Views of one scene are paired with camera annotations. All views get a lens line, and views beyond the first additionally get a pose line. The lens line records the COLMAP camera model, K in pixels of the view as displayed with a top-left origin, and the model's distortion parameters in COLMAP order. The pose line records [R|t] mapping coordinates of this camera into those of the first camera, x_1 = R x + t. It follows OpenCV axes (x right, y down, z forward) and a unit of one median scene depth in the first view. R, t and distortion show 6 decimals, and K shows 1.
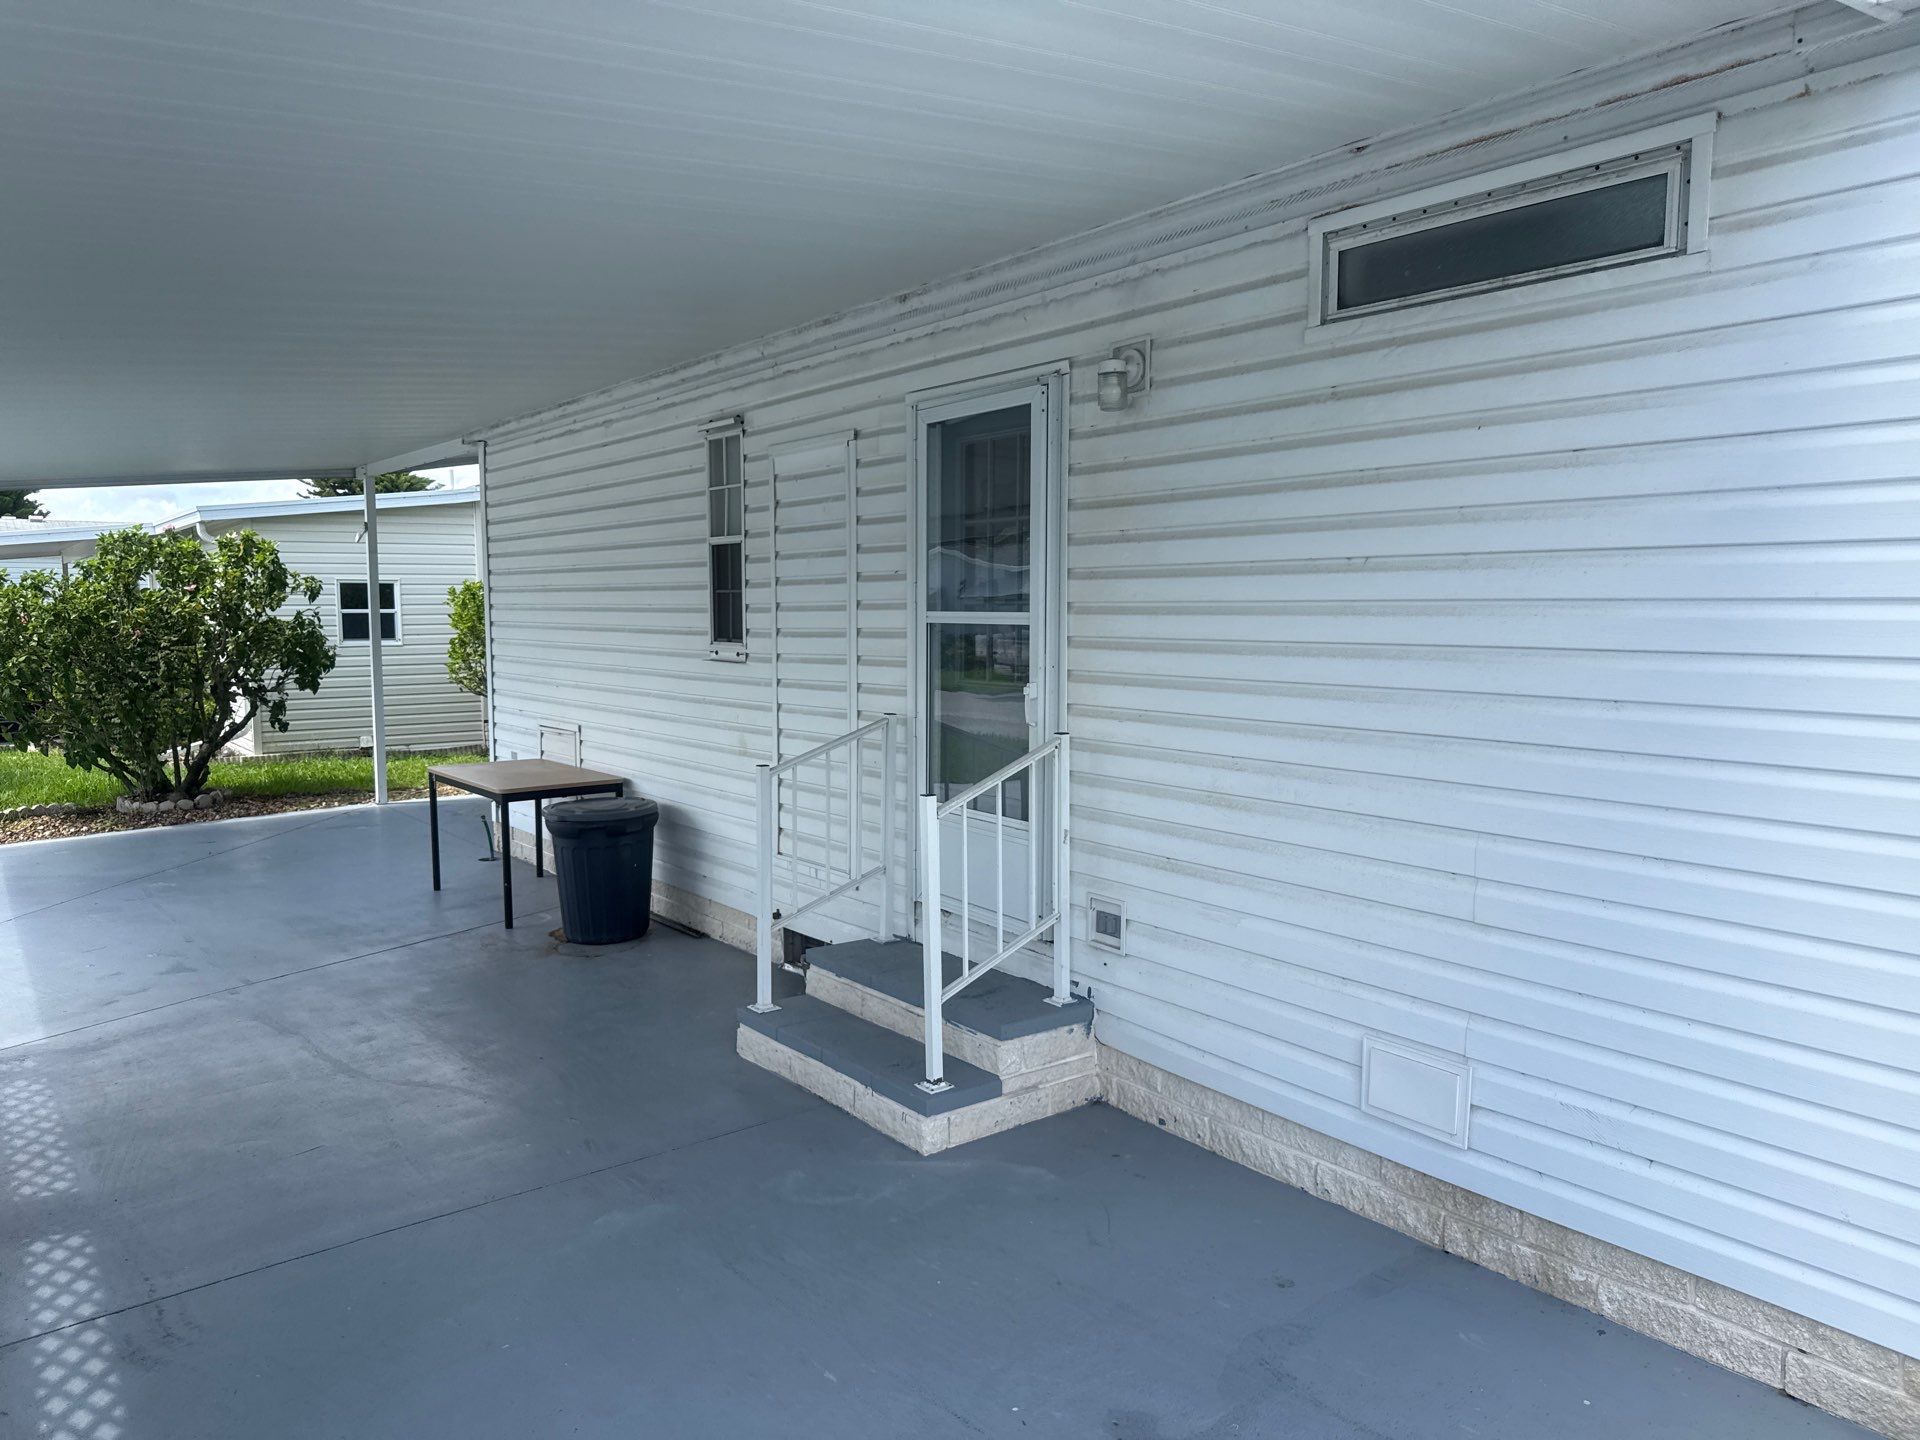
lens RADIAL K [[1351.4, 0, 960.0], [0, 1351.4, 723.6], [0, 0, 1]] dist [0.046083, -0.044973]
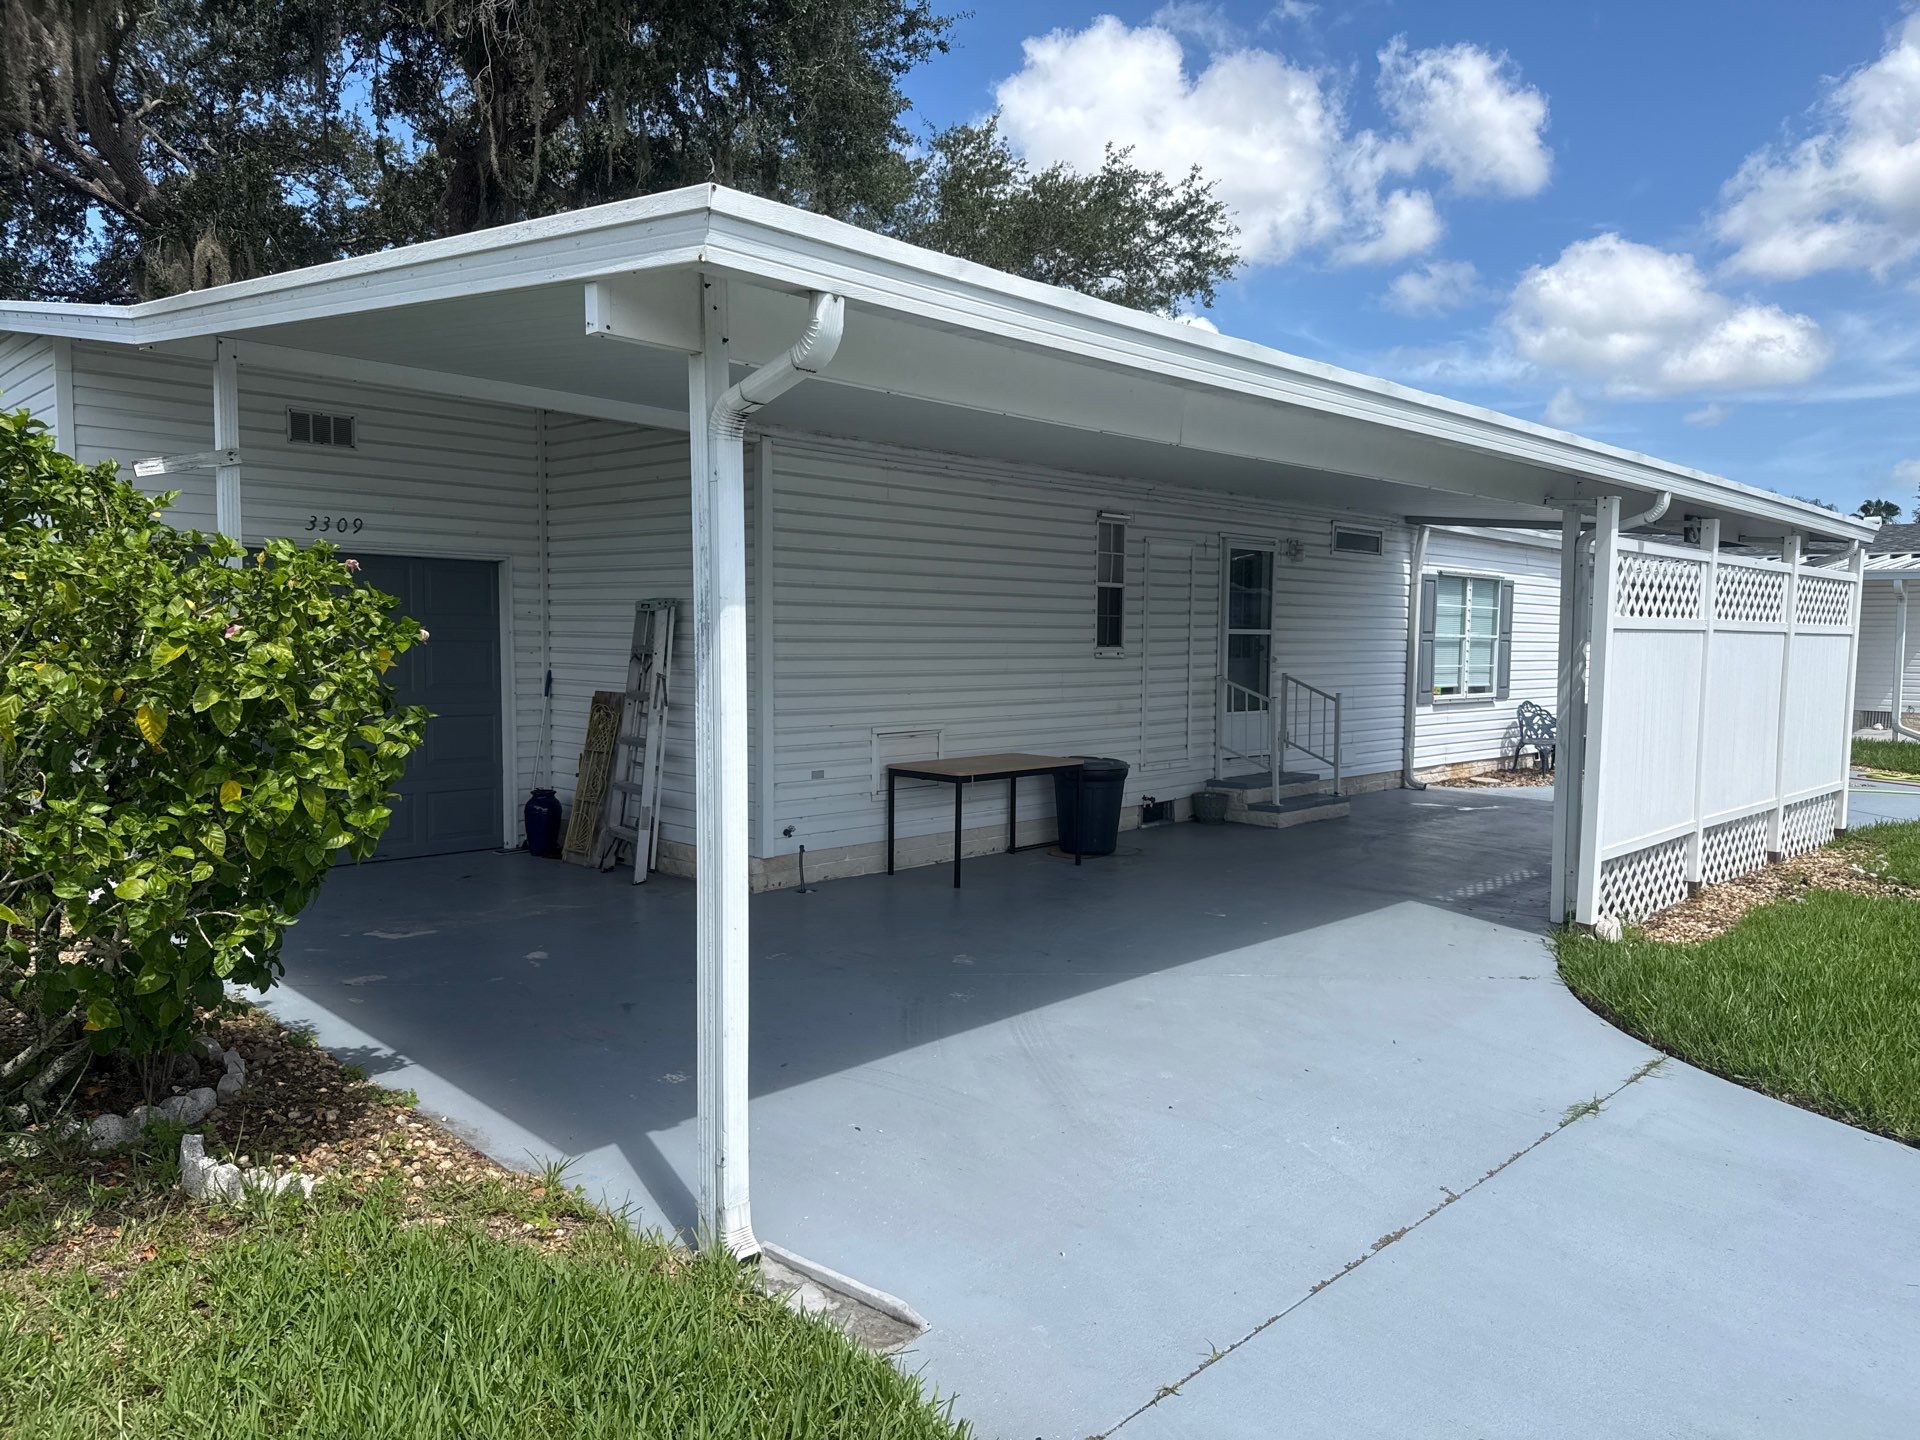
lens RADIAL K [[1351.4, 0, 960.0], [0, 1351.4, 723.6], [0, 0, 1]] dist [0.046083, -0.044973]
pose [[-0.146381, -0.065828, 0.987036, -1.824400], [0.077314, 0.993970, 0.077757, -0.112410], [-0.986202, 0.087694, -0.140409, 1.458206]]
